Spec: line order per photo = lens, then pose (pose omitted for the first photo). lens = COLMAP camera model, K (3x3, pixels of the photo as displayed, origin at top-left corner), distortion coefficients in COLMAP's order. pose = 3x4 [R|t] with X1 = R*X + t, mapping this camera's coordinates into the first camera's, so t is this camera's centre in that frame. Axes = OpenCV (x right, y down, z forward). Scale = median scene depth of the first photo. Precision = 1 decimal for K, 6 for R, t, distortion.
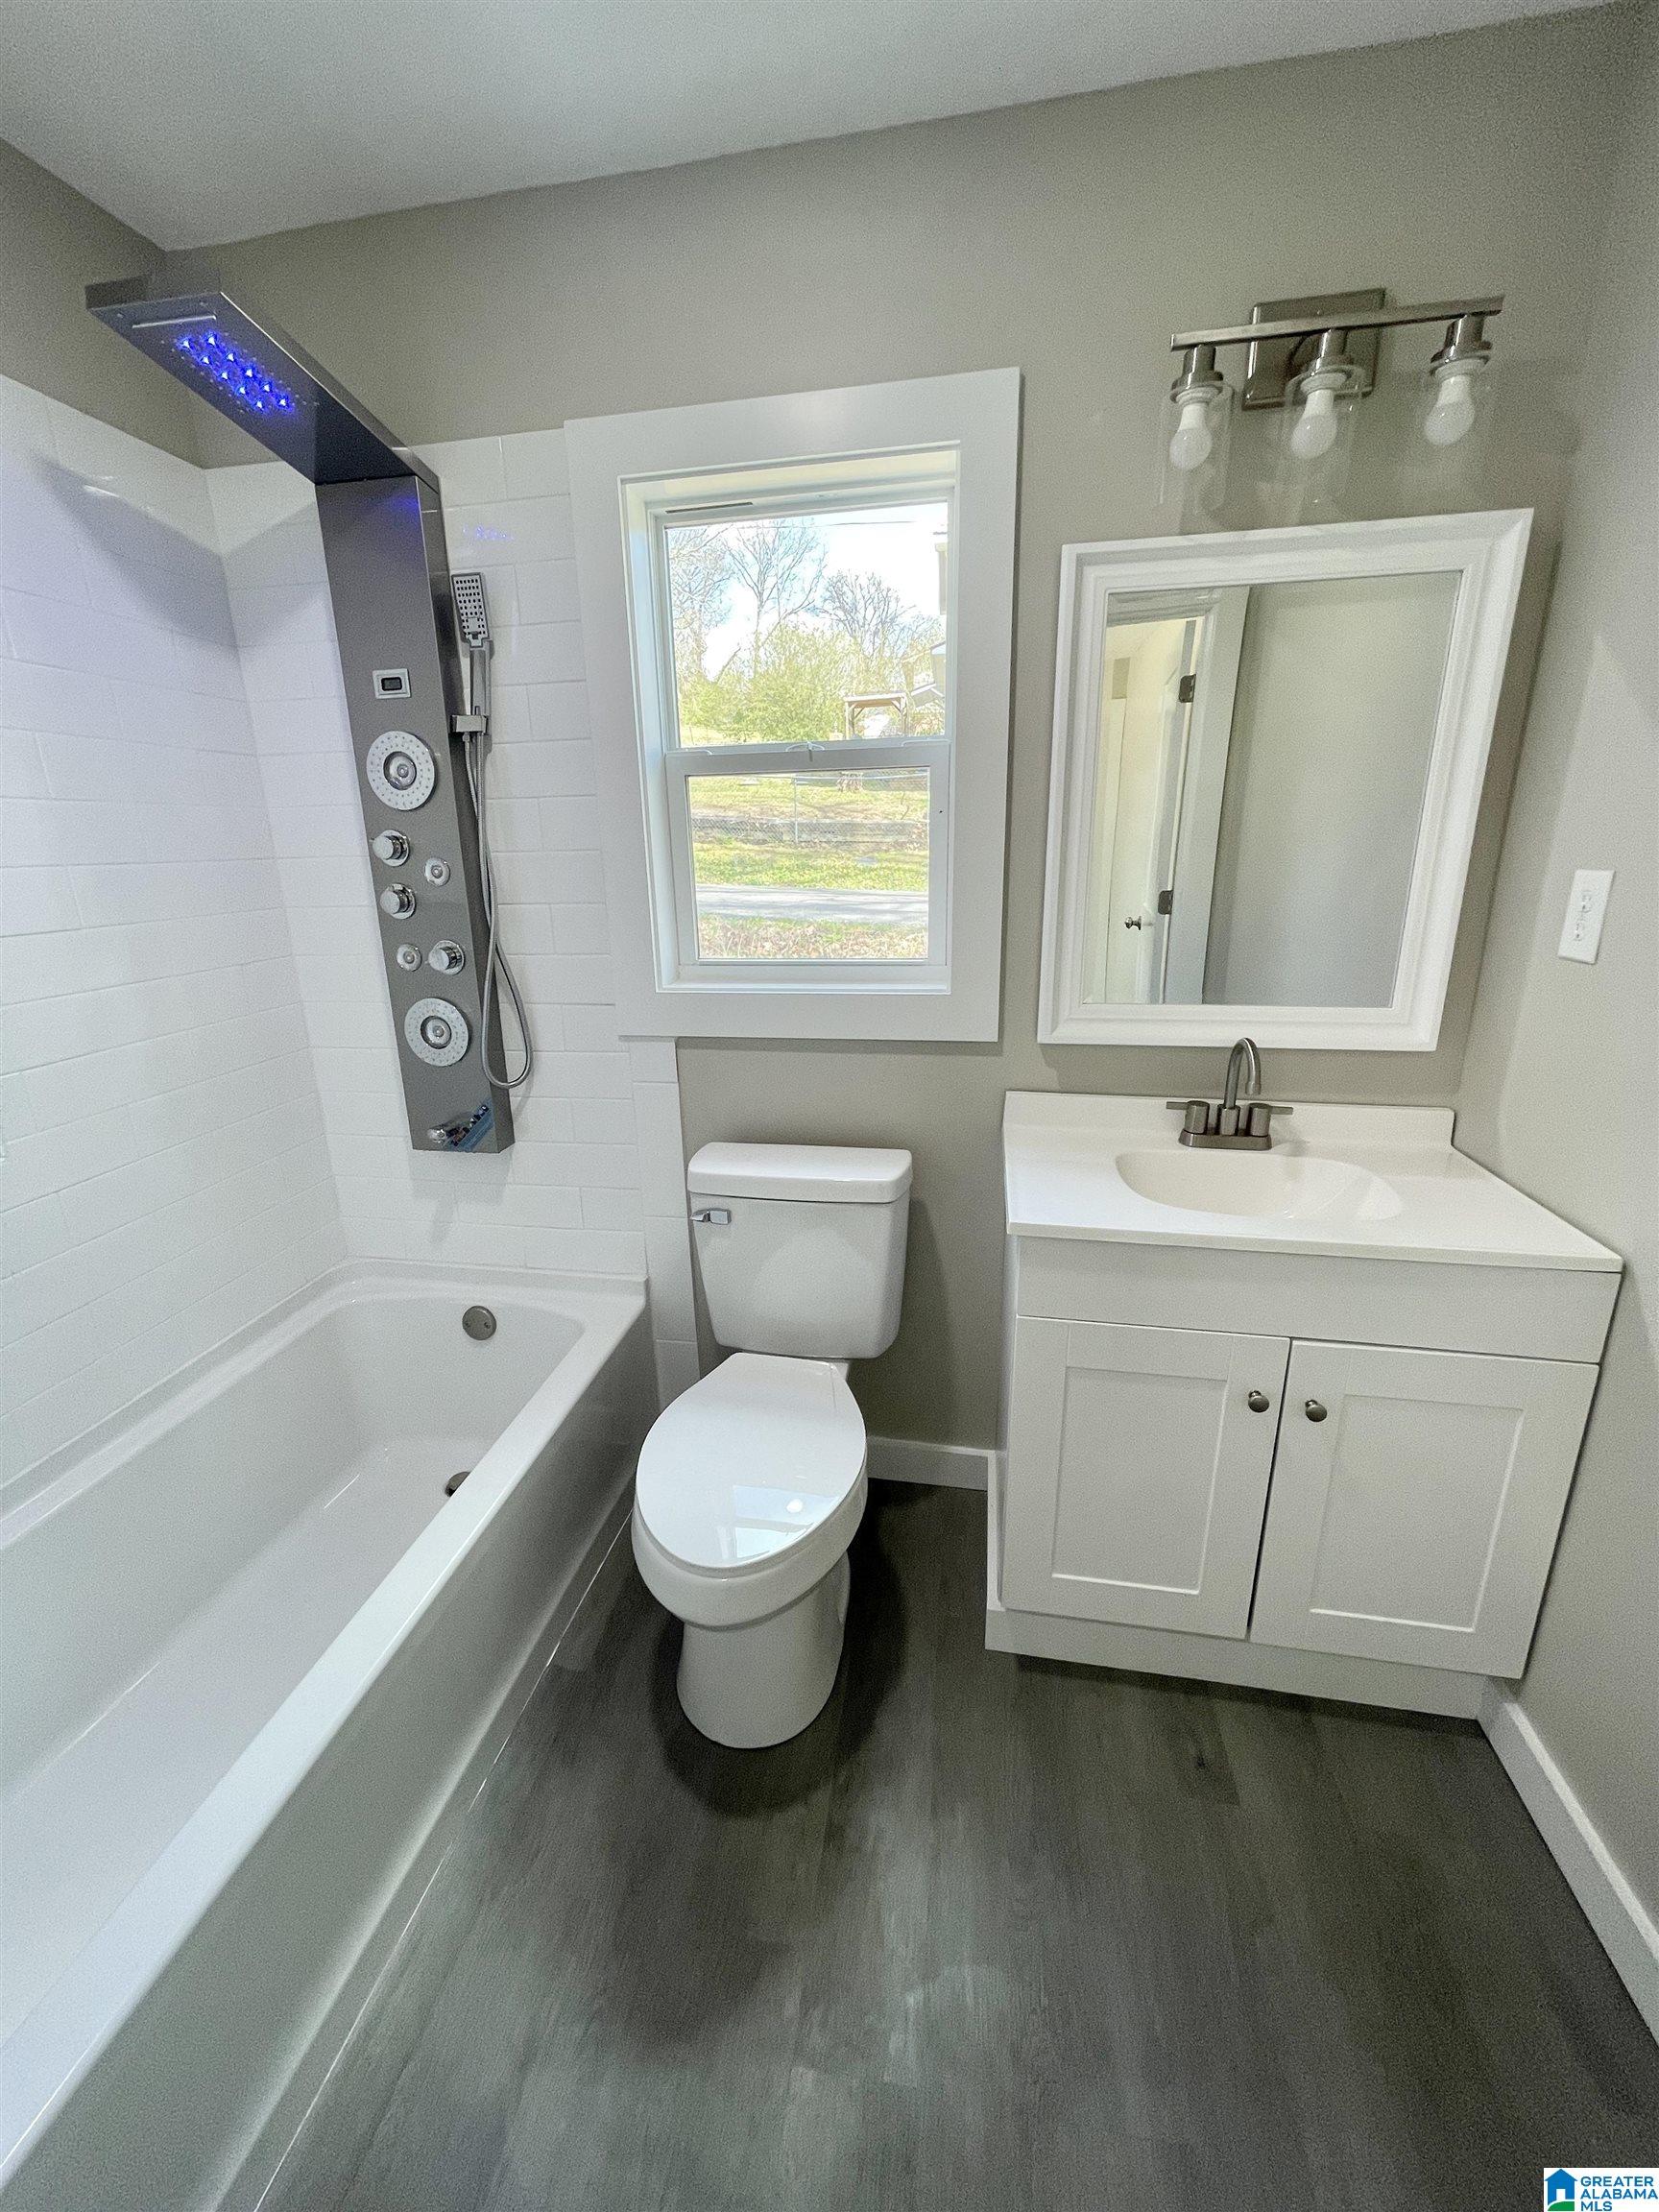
lens RADIAL K [[890.1, 0, 817.5], [0, 890.1, 1102.6], [0, 0, 1]] dist [-0.006727, 0.000590]
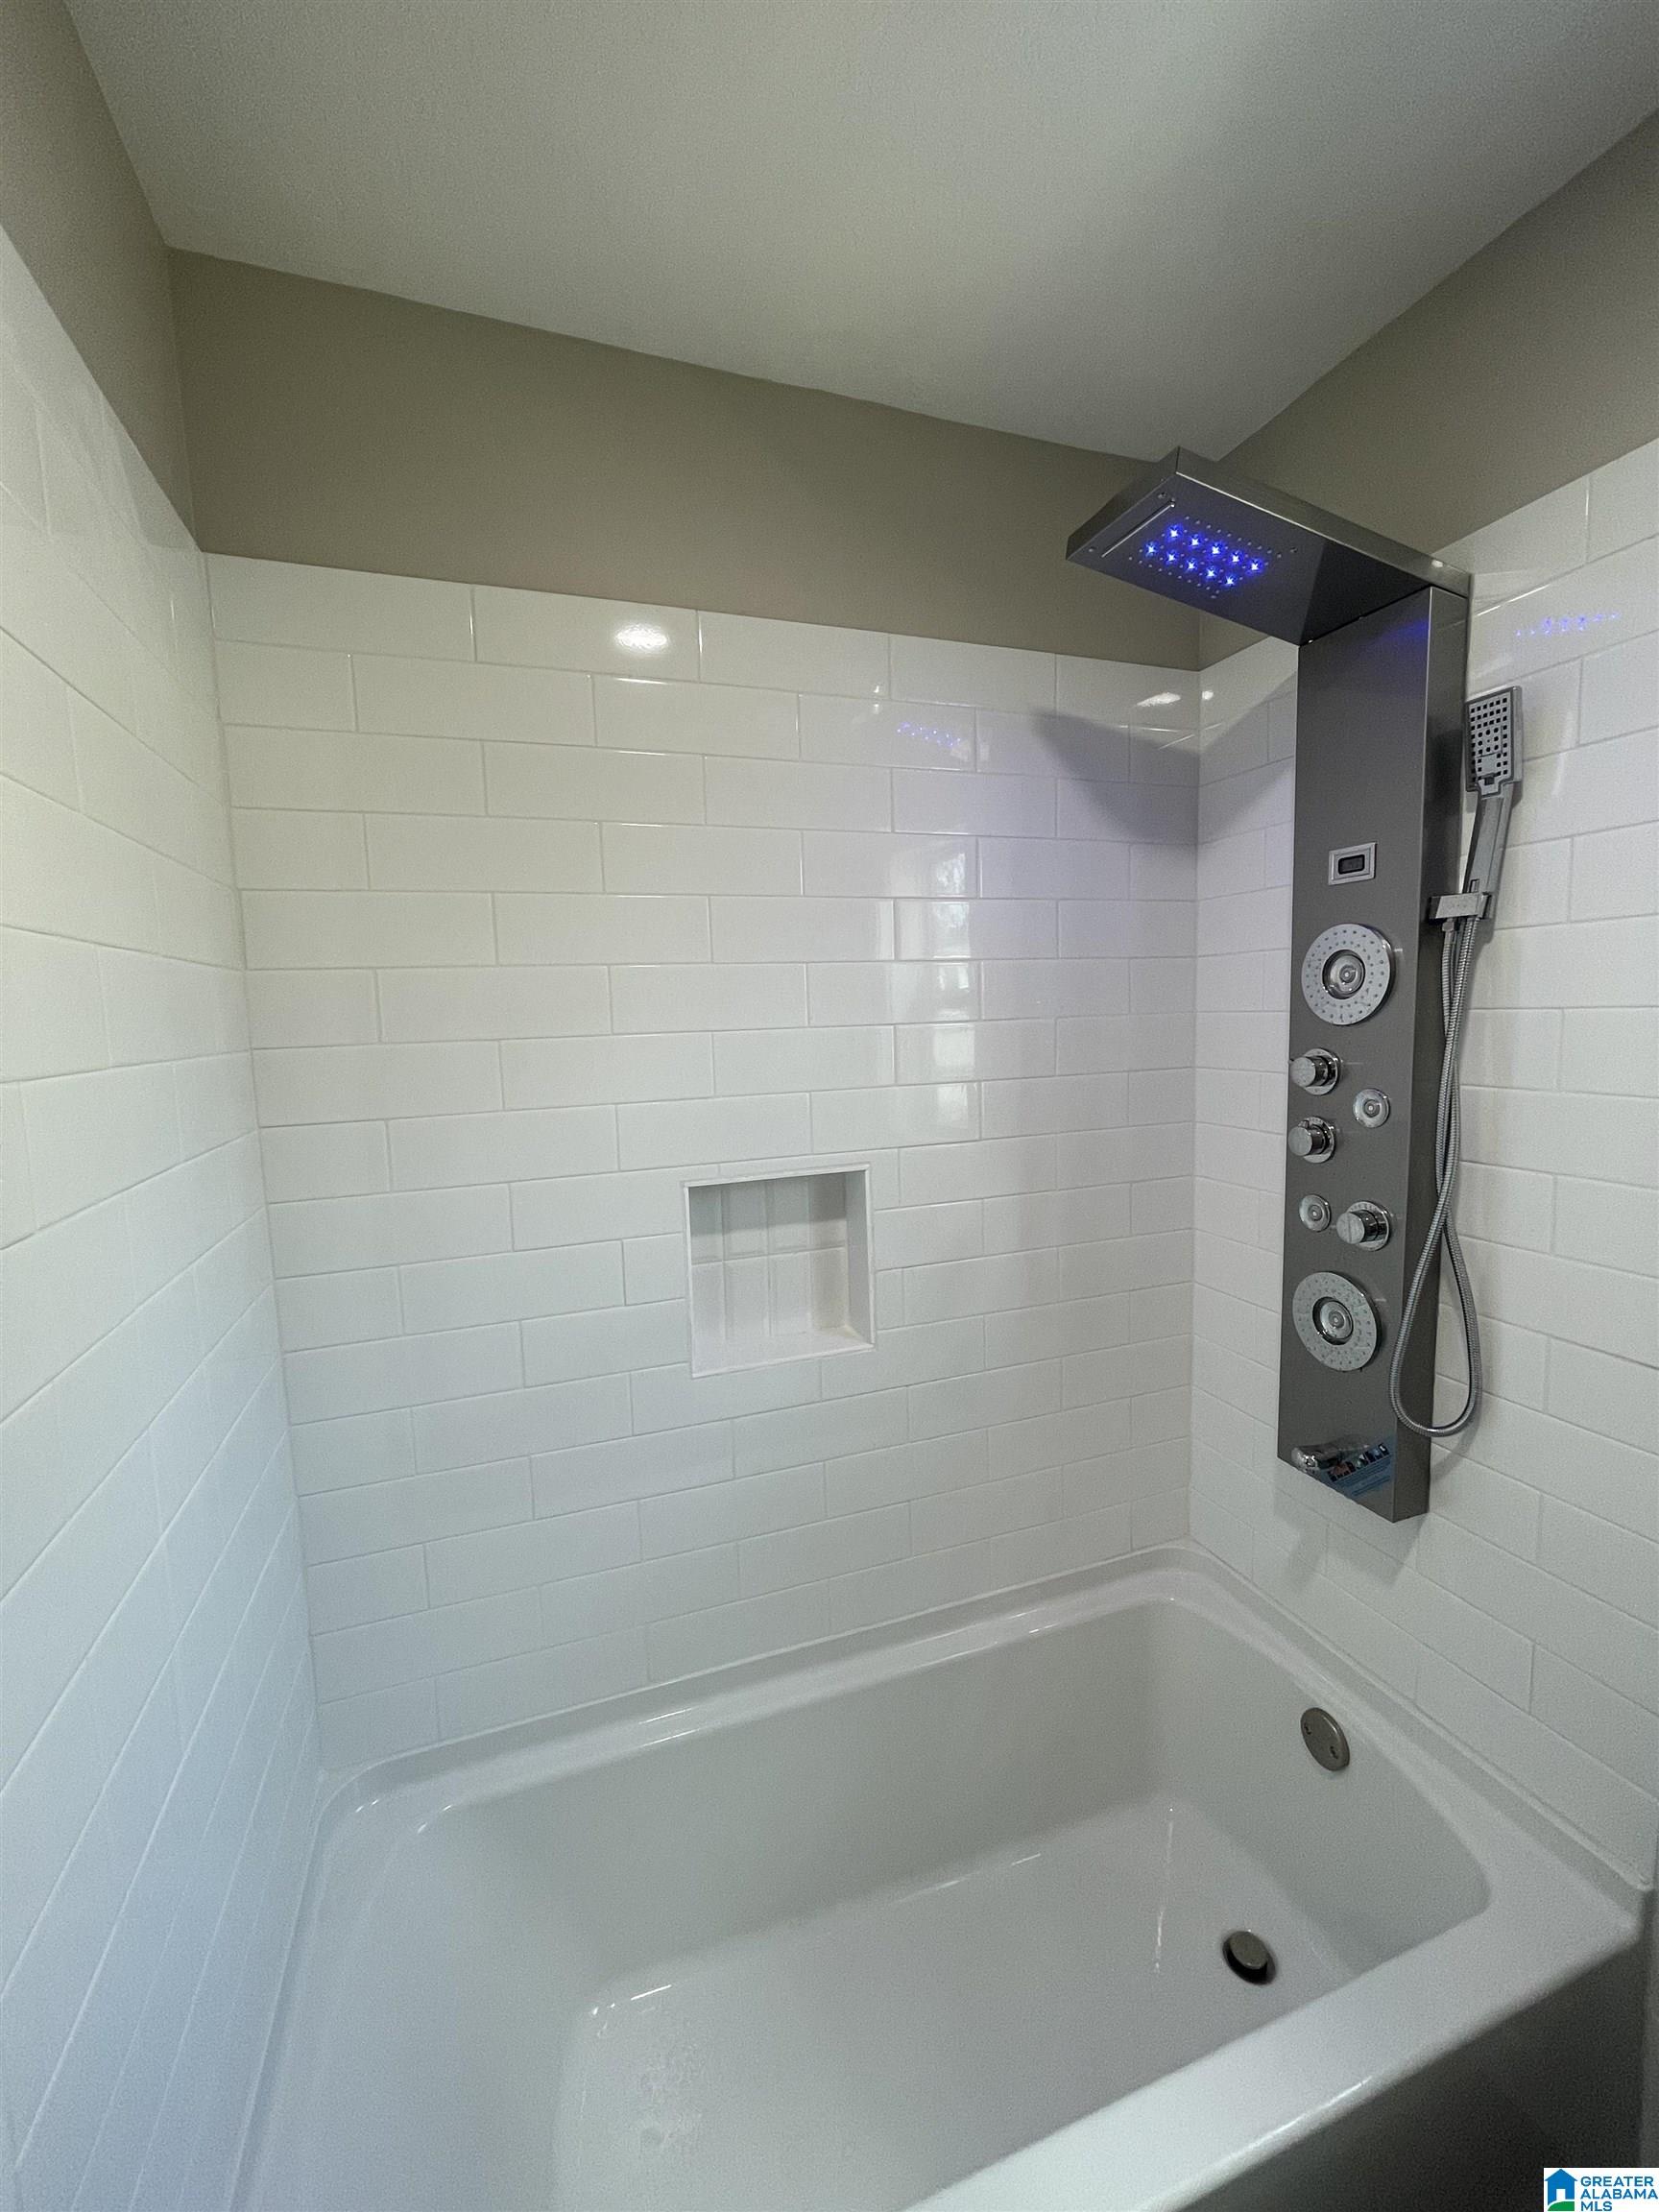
lens RADIAL K [[890.1, 0, 817.5], [0, 890.1, 1102.6], [0, 0, 1]] dist [-0.006727, 0.000590]
pose [[0.504198, 0.091113, -0.858768, -0.040183], [-0.214133, 0.976554, -0.022112, -0.154656], [0.836619, 0.195039, 0.511887, 0.263209]]
